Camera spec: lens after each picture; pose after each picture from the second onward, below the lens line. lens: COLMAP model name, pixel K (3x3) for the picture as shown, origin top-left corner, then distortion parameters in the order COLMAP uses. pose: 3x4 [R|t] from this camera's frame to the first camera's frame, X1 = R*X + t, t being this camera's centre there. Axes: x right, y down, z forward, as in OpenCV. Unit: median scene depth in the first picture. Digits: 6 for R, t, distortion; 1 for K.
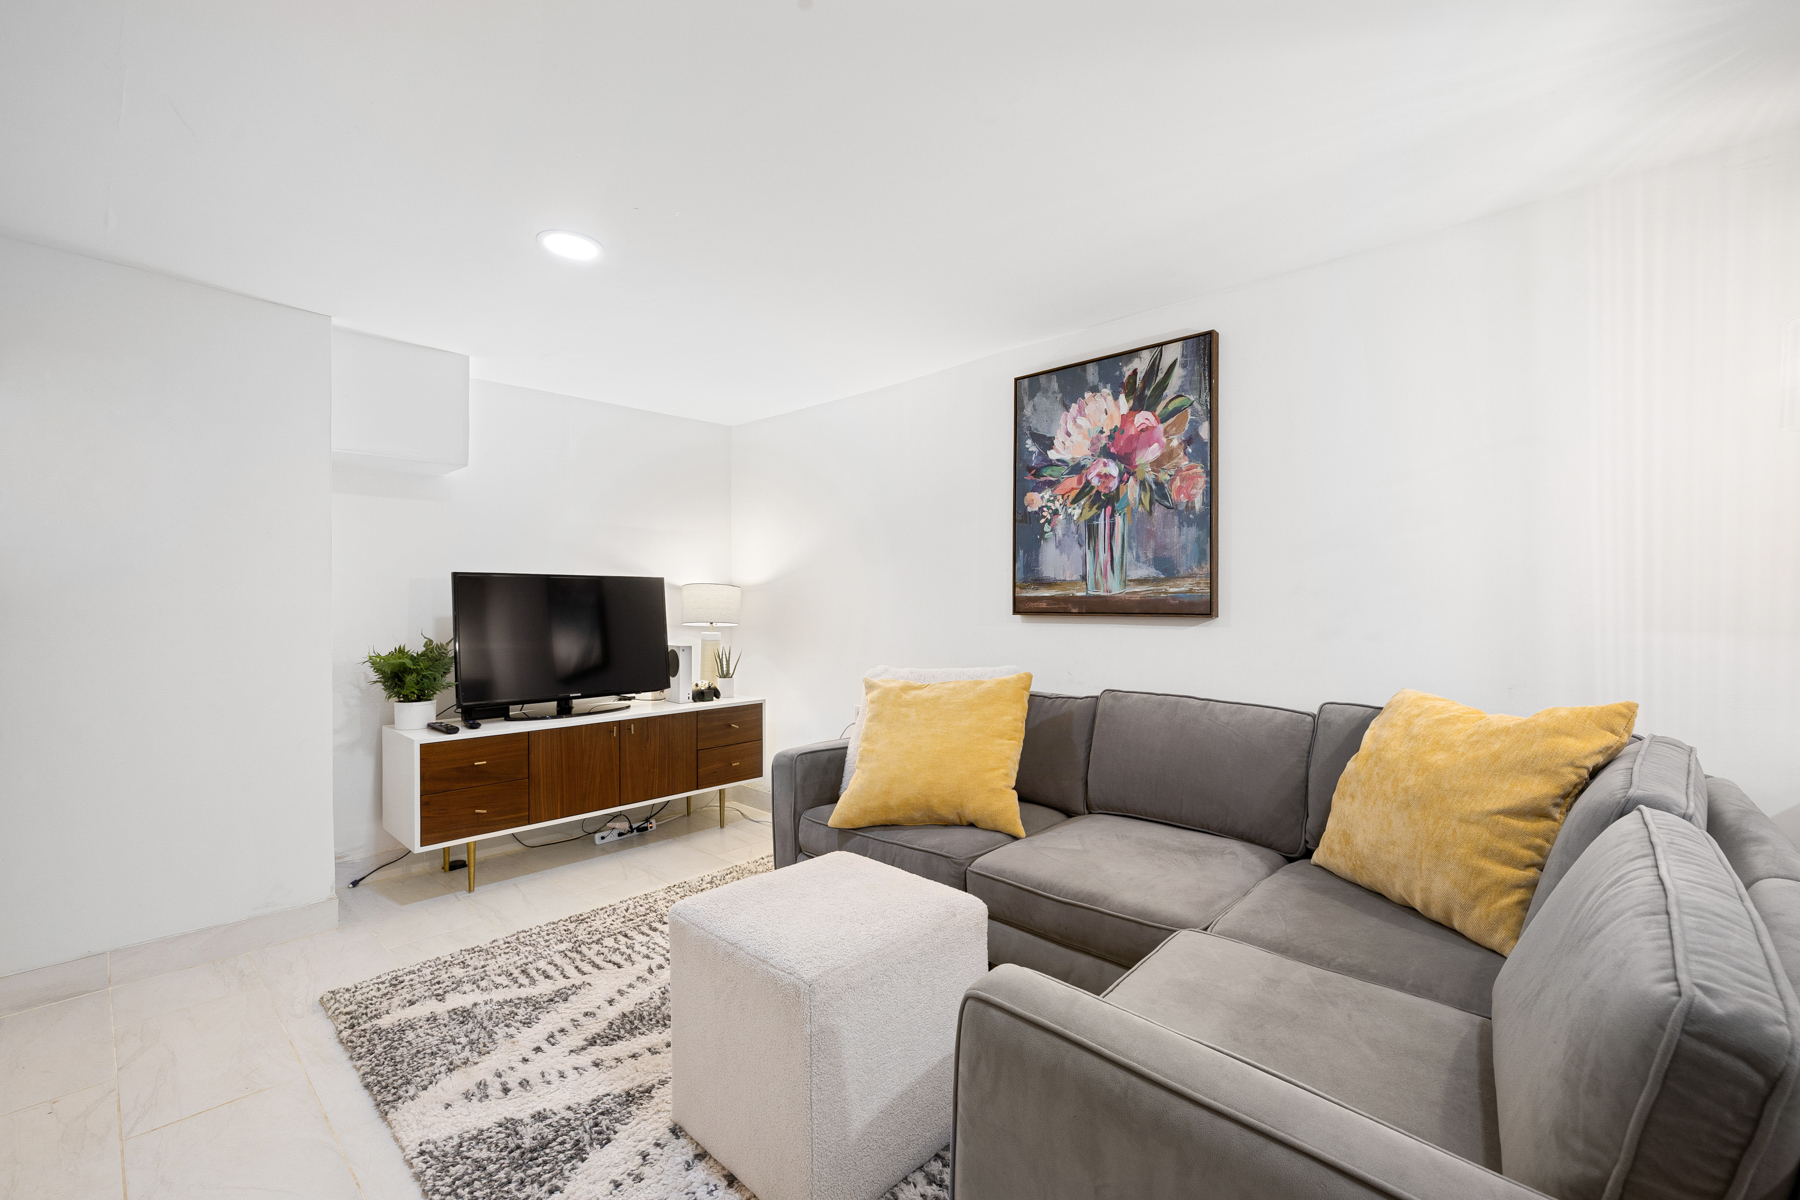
lens RADIAL K [[766.7, 0, 907.9], [0, 766.7, 611.3], [0, 0, 1]] dist [0.002141, 0.000502]
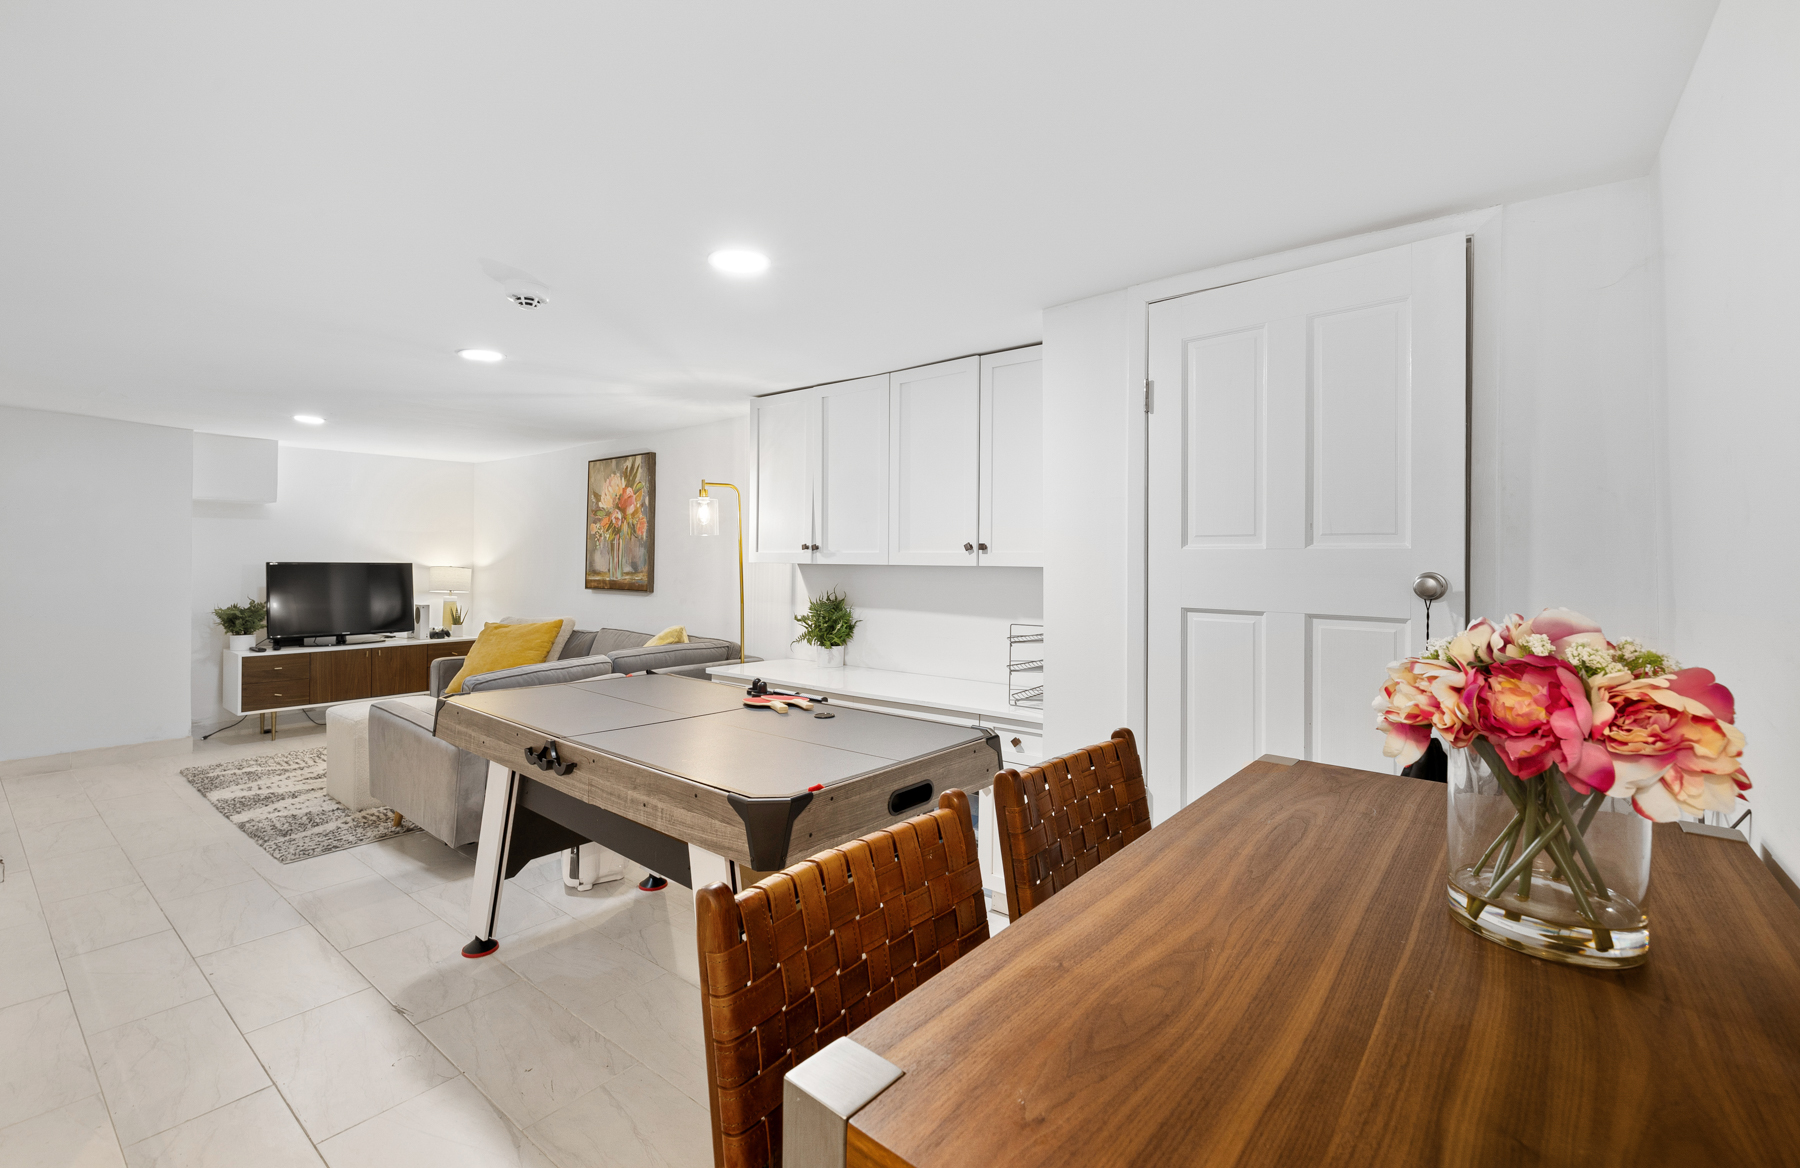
lens RADIAL K [[768.5, 0, 893.6], [0, 768.5, 569.8], [0, 0, 1]] dist [0.001599, 0.000110]
pose [[0.997427, 0.009811, 0.071008, 0.771325], [-0.009787, 0.999952, -0.000686, -0.049426], [-0.071012, -0.000010, 0.997475, -0.929615]]
